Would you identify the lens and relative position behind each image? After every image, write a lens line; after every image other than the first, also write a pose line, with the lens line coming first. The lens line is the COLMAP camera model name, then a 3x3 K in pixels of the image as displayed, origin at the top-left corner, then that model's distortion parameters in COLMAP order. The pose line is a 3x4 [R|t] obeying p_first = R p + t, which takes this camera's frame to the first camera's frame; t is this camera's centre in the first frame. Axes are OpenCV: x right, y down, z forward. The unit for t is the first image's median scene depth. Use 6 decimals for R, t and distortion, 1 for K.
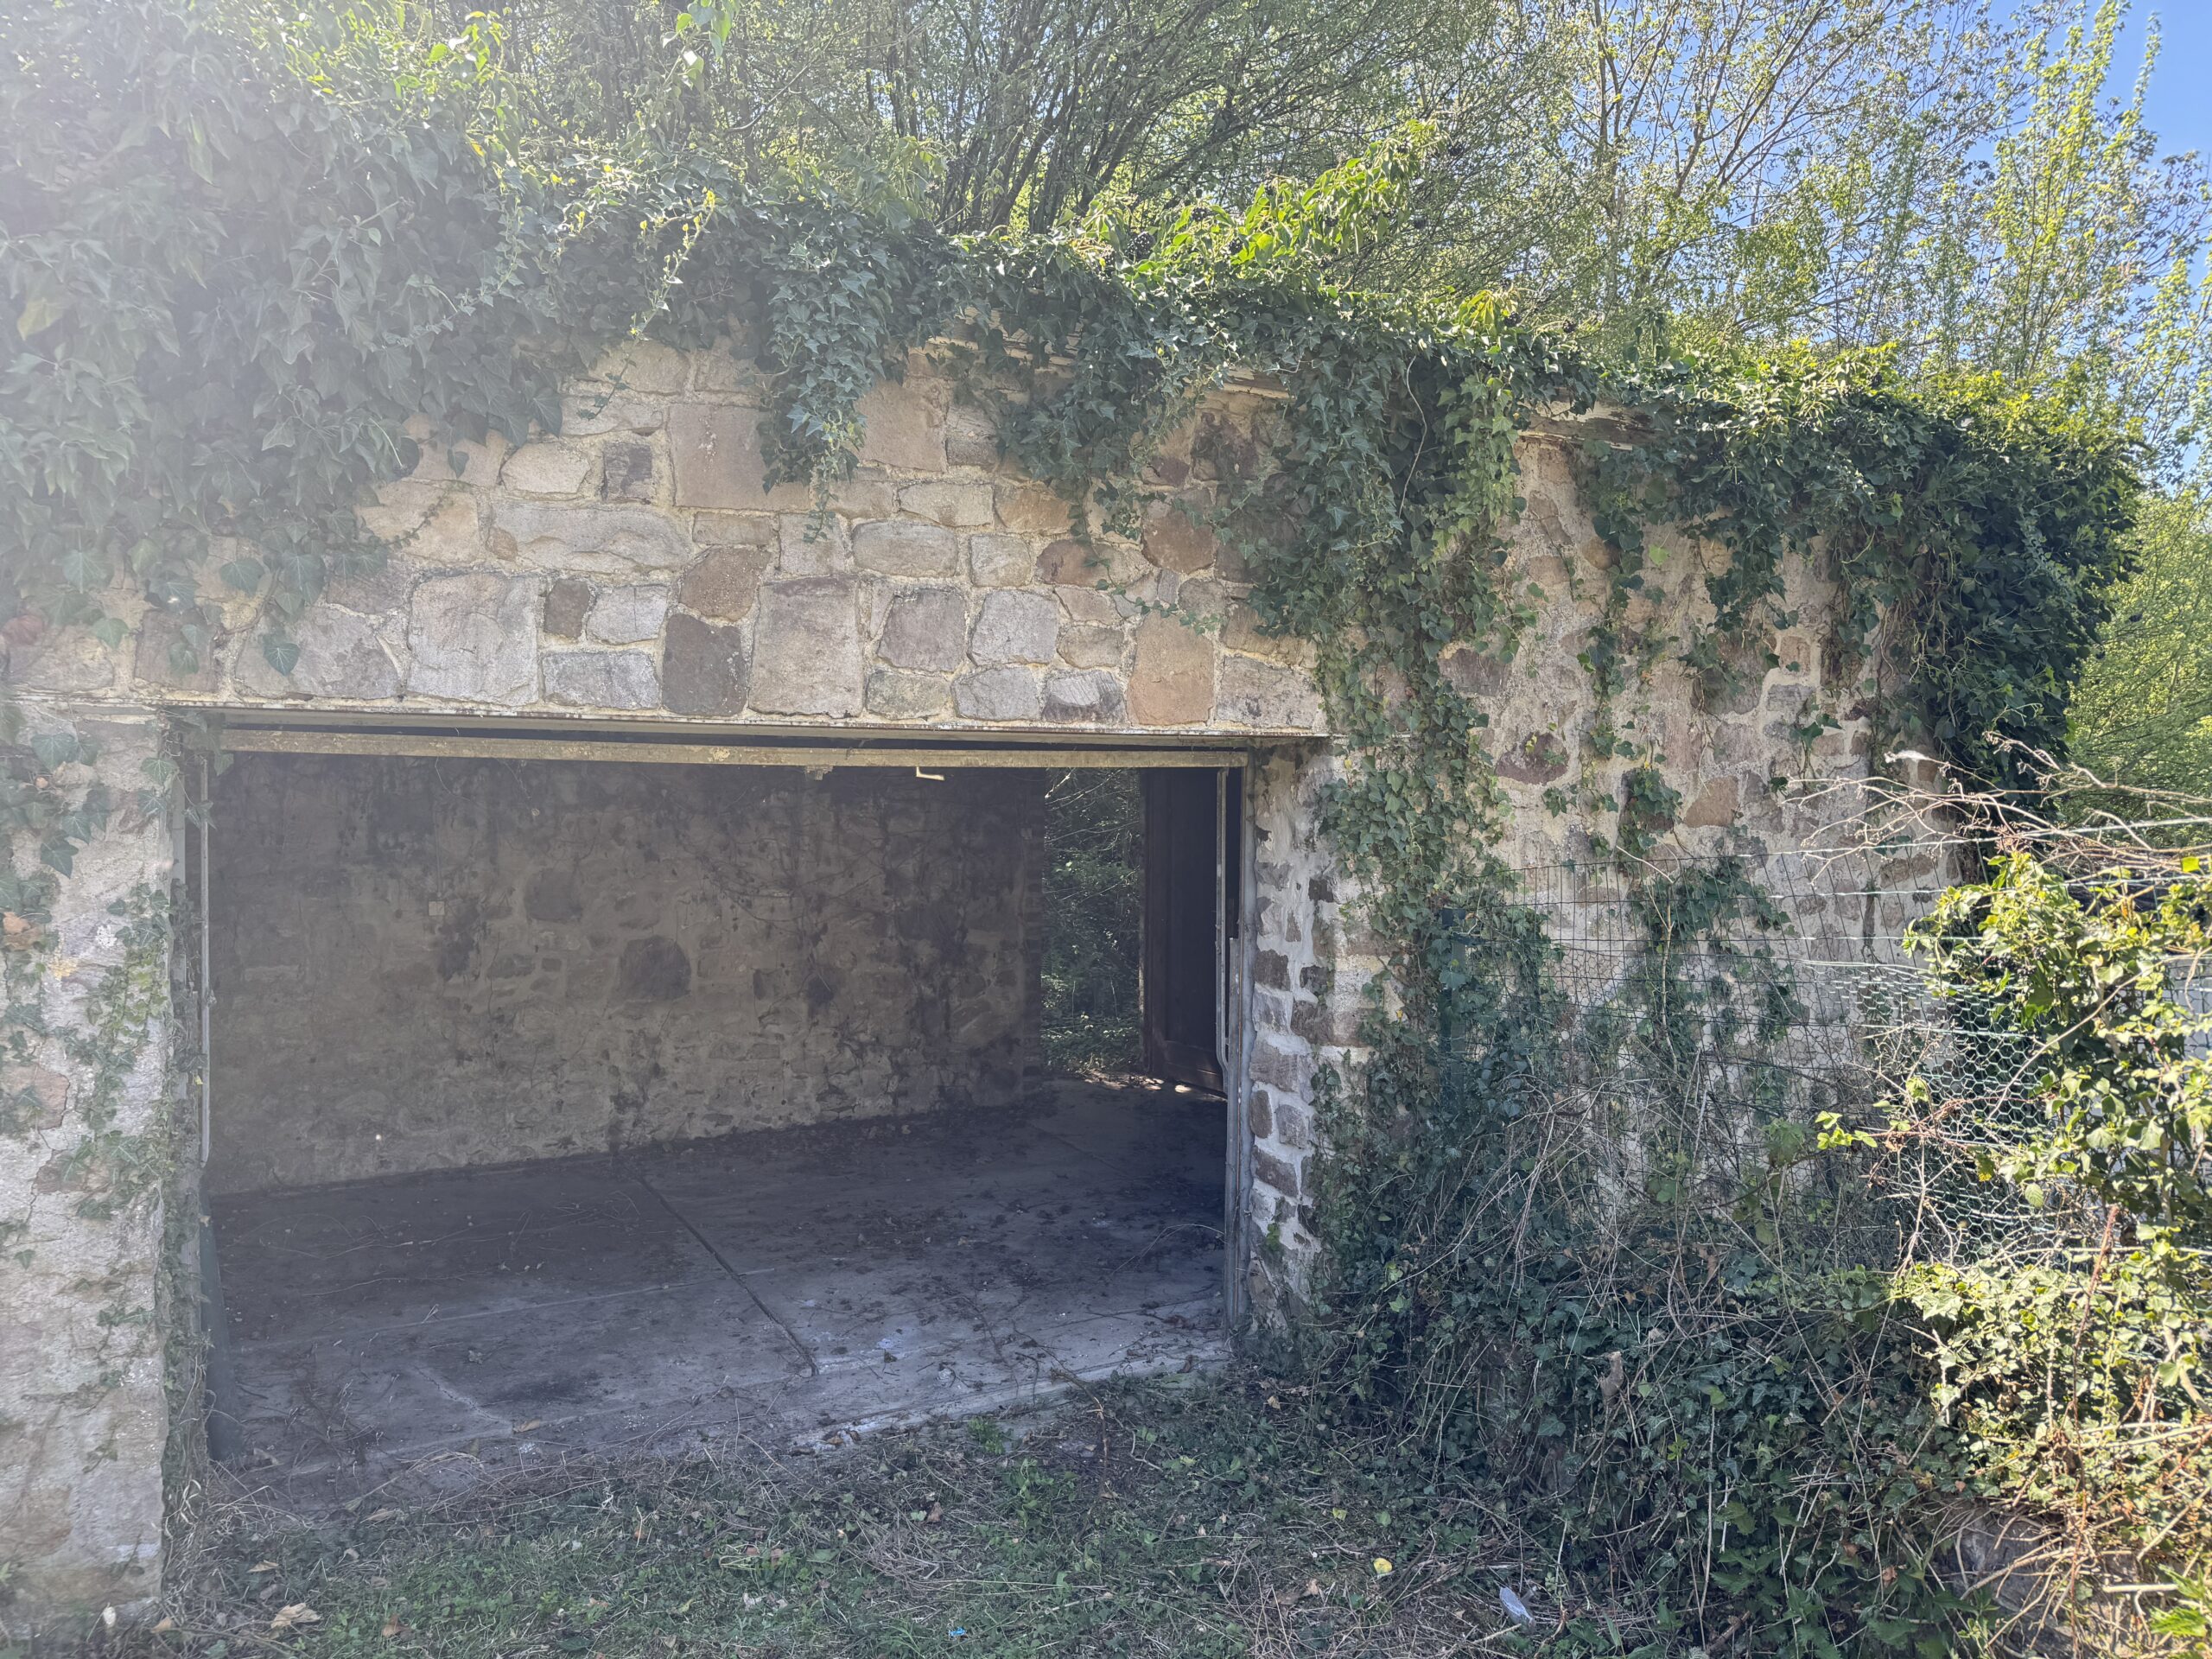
lens RADIAL K [[1535.6, 0, 1128.9], [0, 1535.6, 837.6], [0, 0, 1]] dist [0.150894, -0.267658]
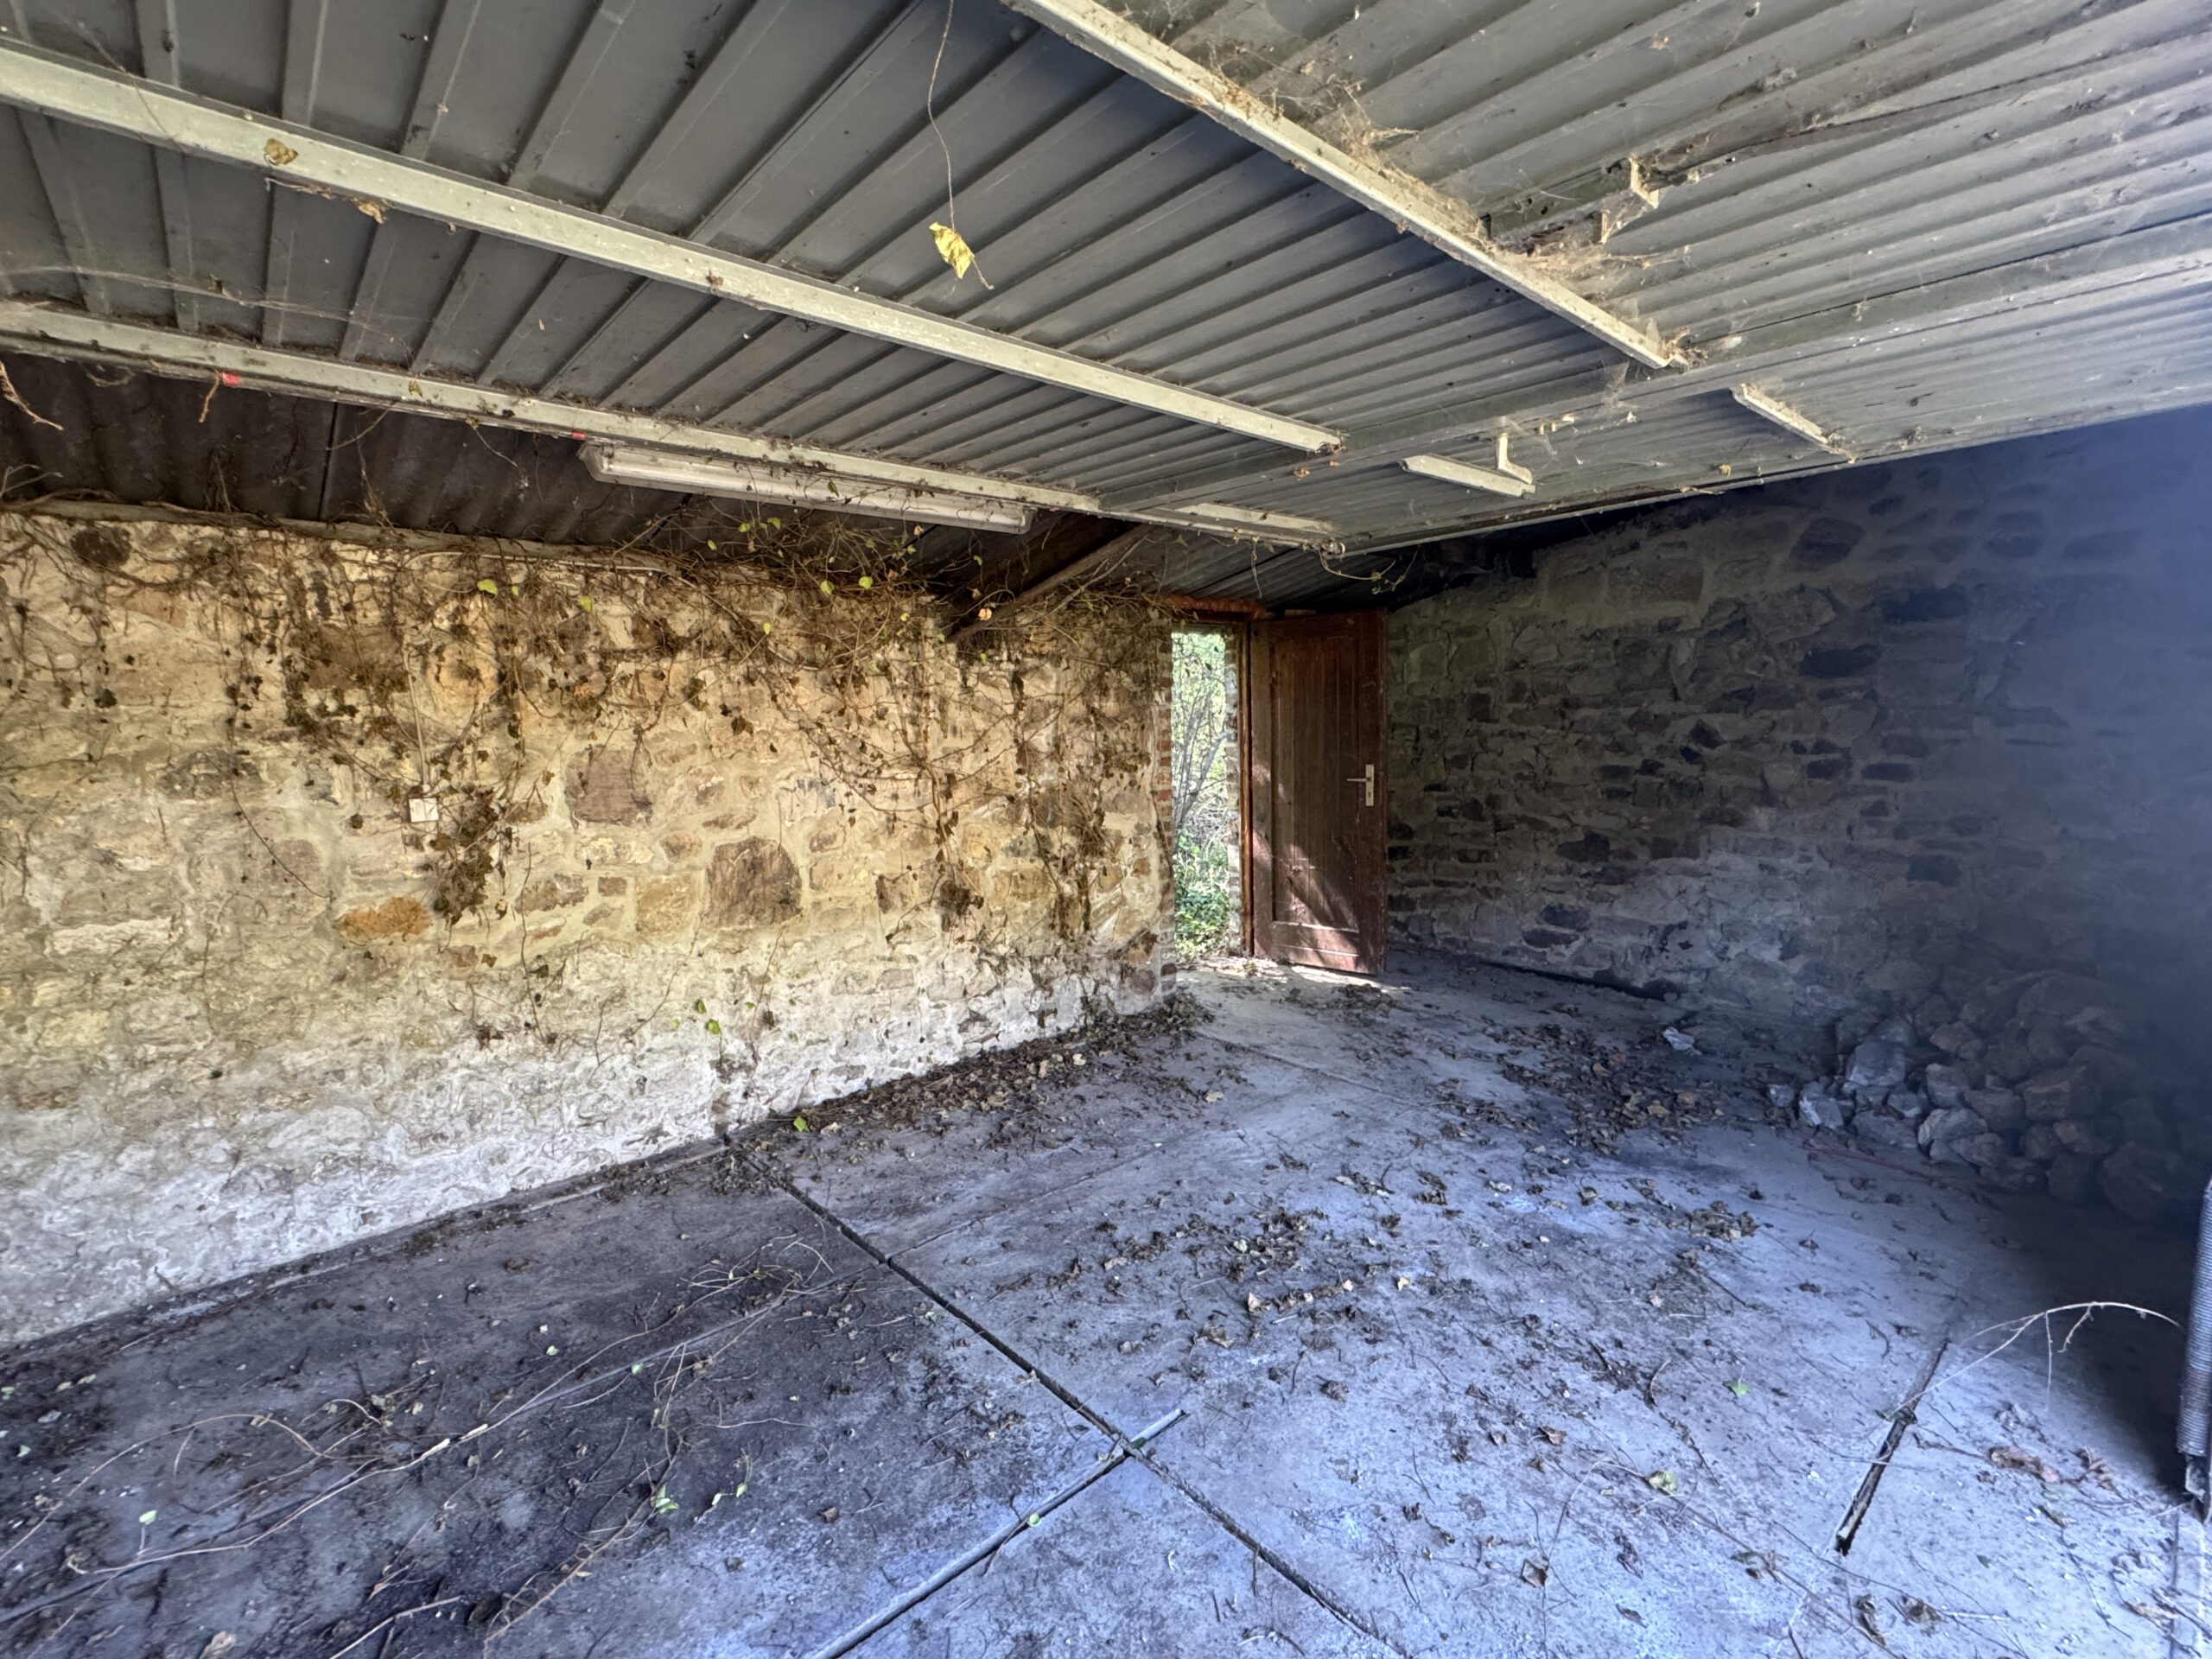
lens RADIAL K [[1002.1, 0, 1115.4], [0, 1002.1, 833.5], [0, 0, 1]] dist [-0.000077, -0.000169]
pose [[0.976055, -0.055773, 0.210253, -0.252897], [0.041321, 0.996511, 0.072517, 0.036723], [-0.213564, -0.062093, 0.974954, 0.541351]]
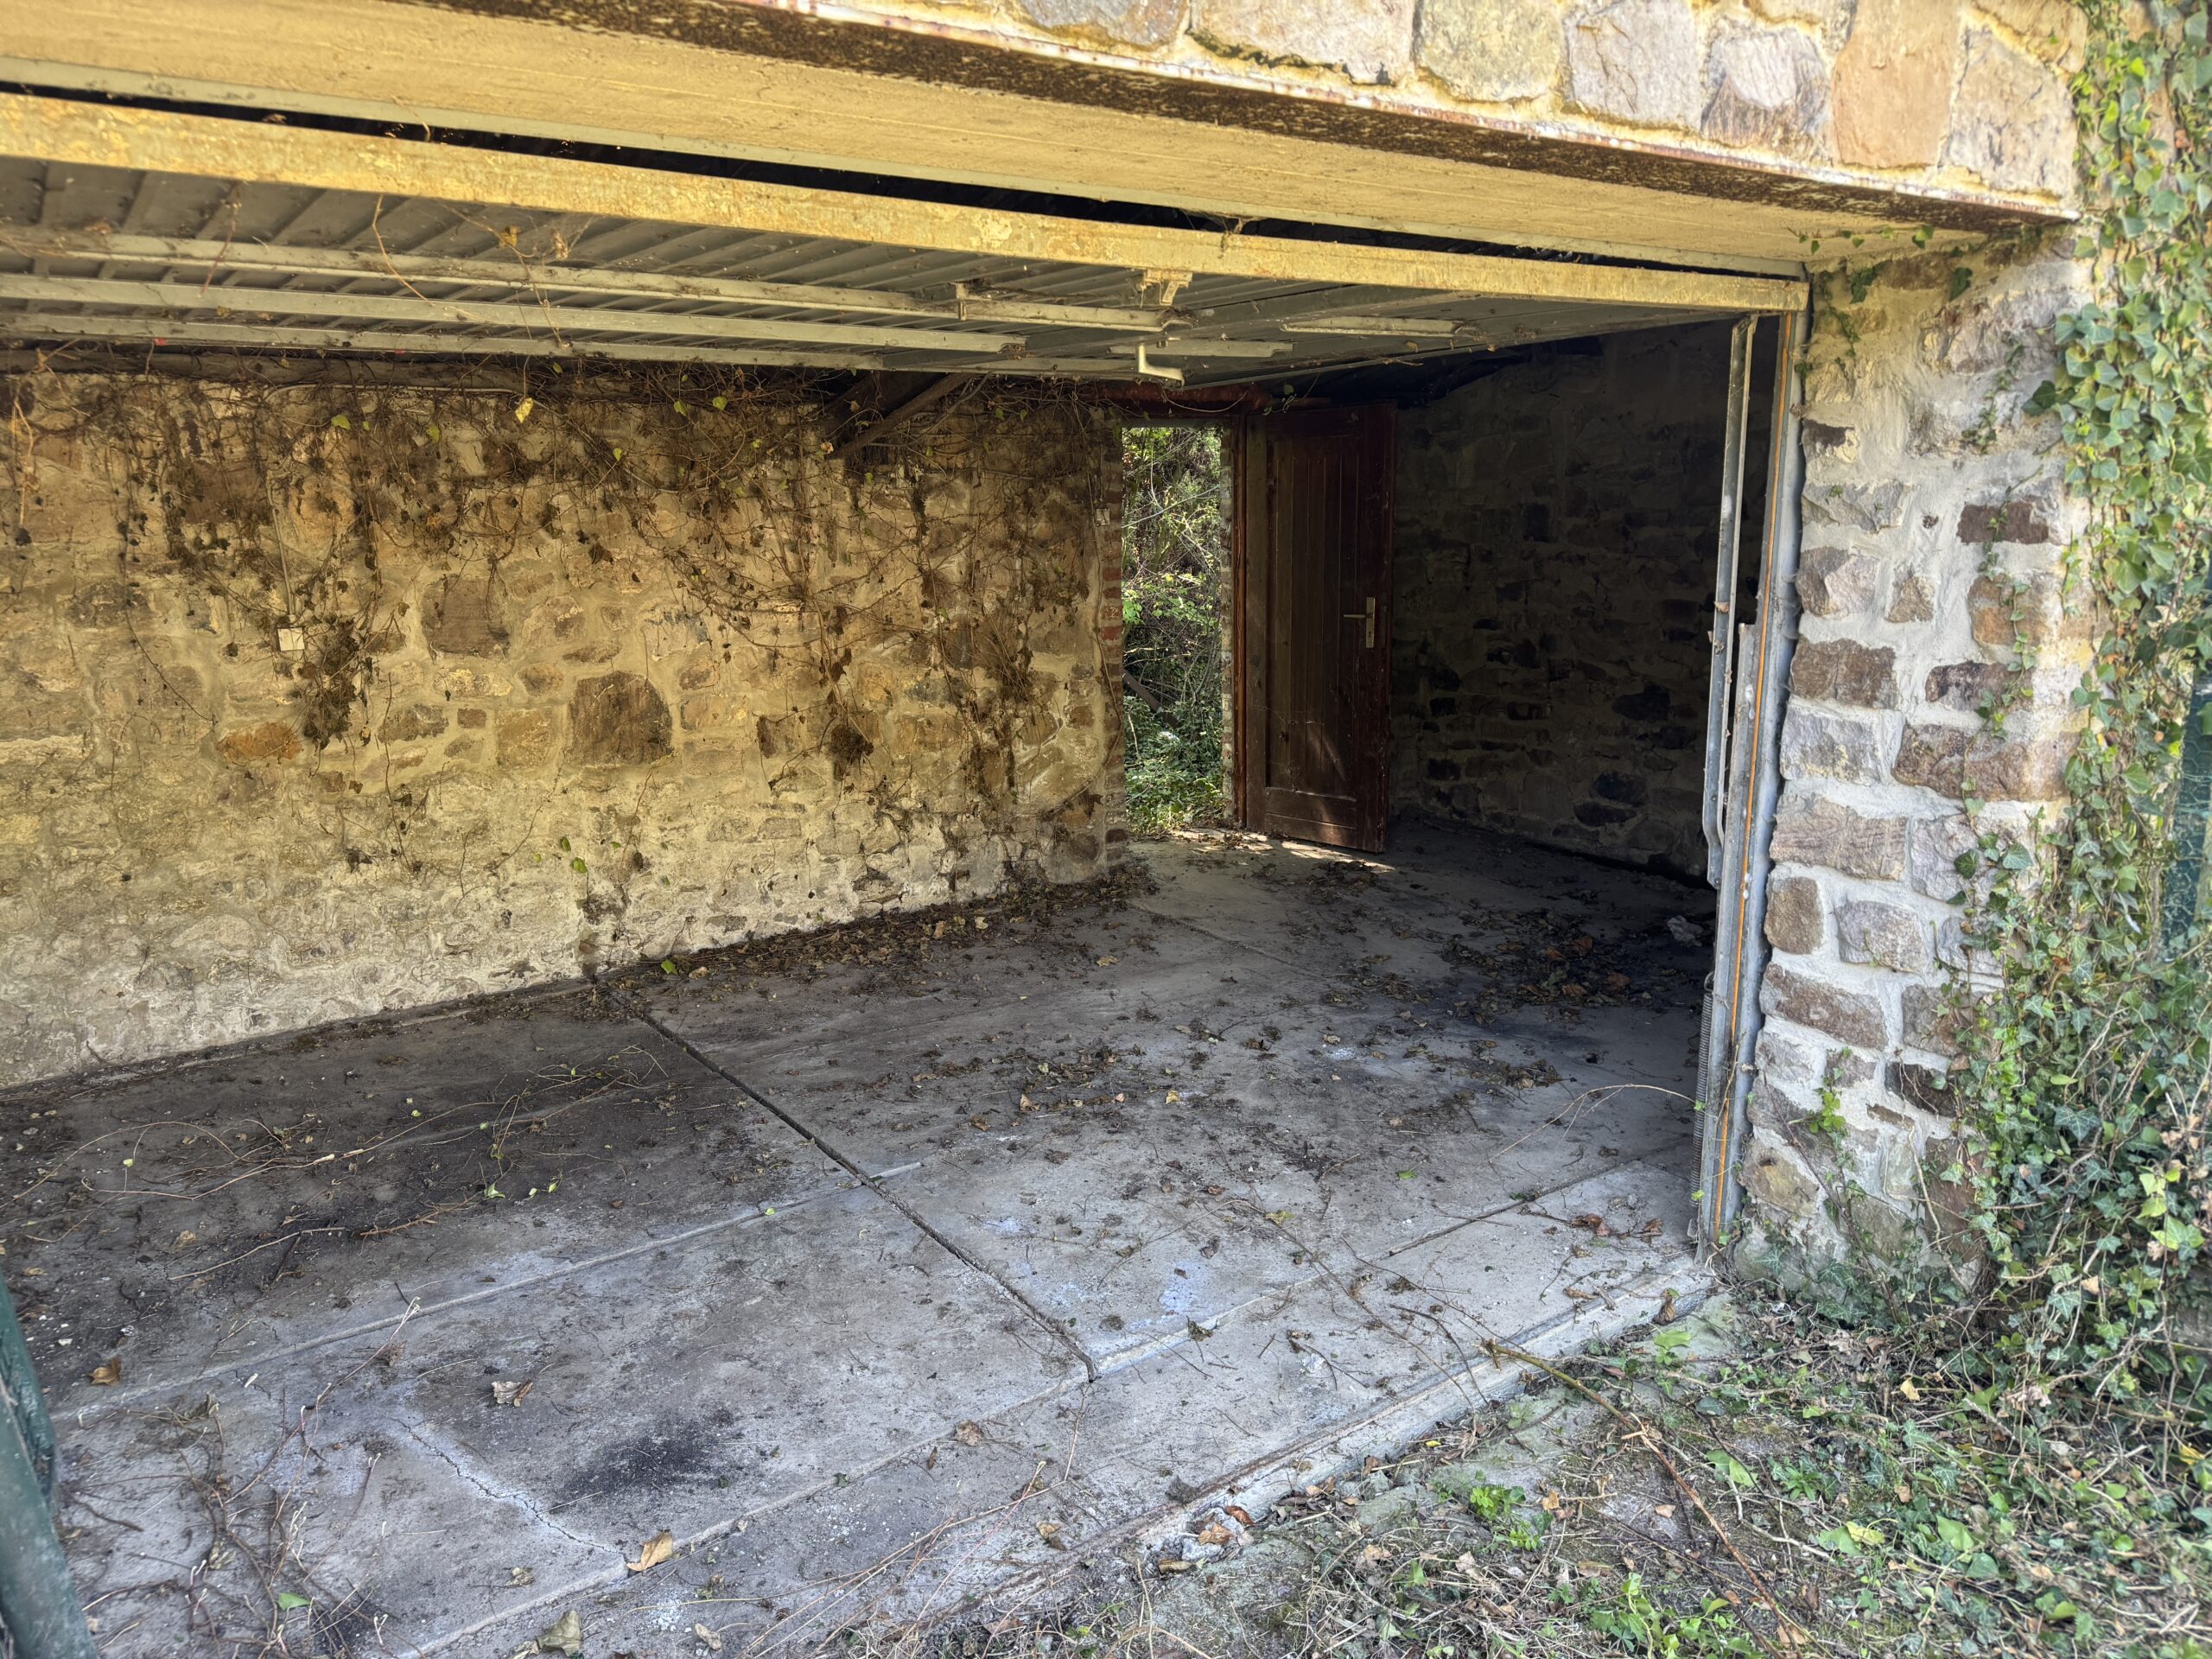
lens RADIAL K [[1535.6, 0, 1128.9], [0, 1535.6, 837.6], [0, 0, 1]] dist [0.150894, -0.267658]
pose [[0.993914, -0.049521, 0.098398, -0.159229], [0.031939, 0.984435, 0.172821, 0.024526], [-0.105425, -0.168626, 0.980026, 0.300180]]
